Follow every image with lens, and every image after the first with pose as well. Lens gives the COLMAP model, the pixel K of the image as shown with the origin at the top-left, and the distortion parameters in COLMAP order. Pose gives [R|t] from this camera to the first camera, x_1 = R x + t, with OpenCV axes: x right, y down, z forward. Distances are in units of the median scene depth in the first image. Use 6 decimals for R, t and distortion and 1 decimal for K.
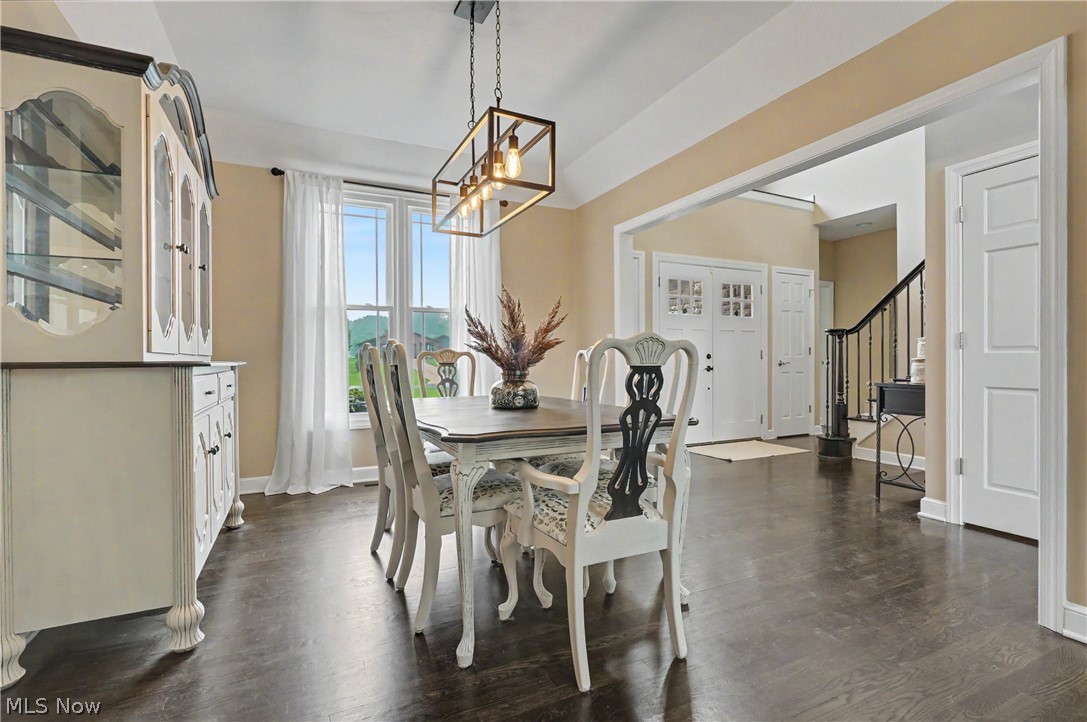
lens RADIAL K [[508.7, 0, 545.7], [0, 508.7, 356.0], [0, 0, 1]] dist [0.001065, 0.000150]
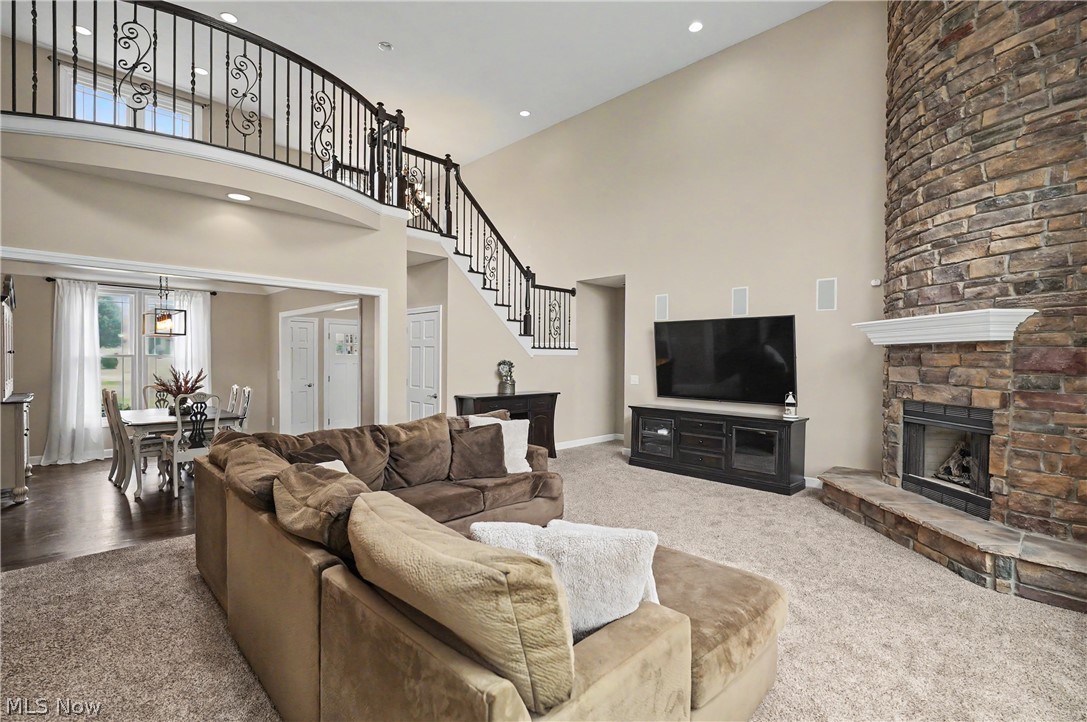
lens RADIAL K [[500.3, 0, 543.5], [0, 500.3, 361.0], [0, 0, 1]] dist [0.000216, 0.000341]
pose [[0.947233, 0.009290, 0.320411, 0.577624], [-0.013880, 0.999831, 0.012044, -0.144297], [-0.320245, -0.015856, 0.947202, -1.285889]]
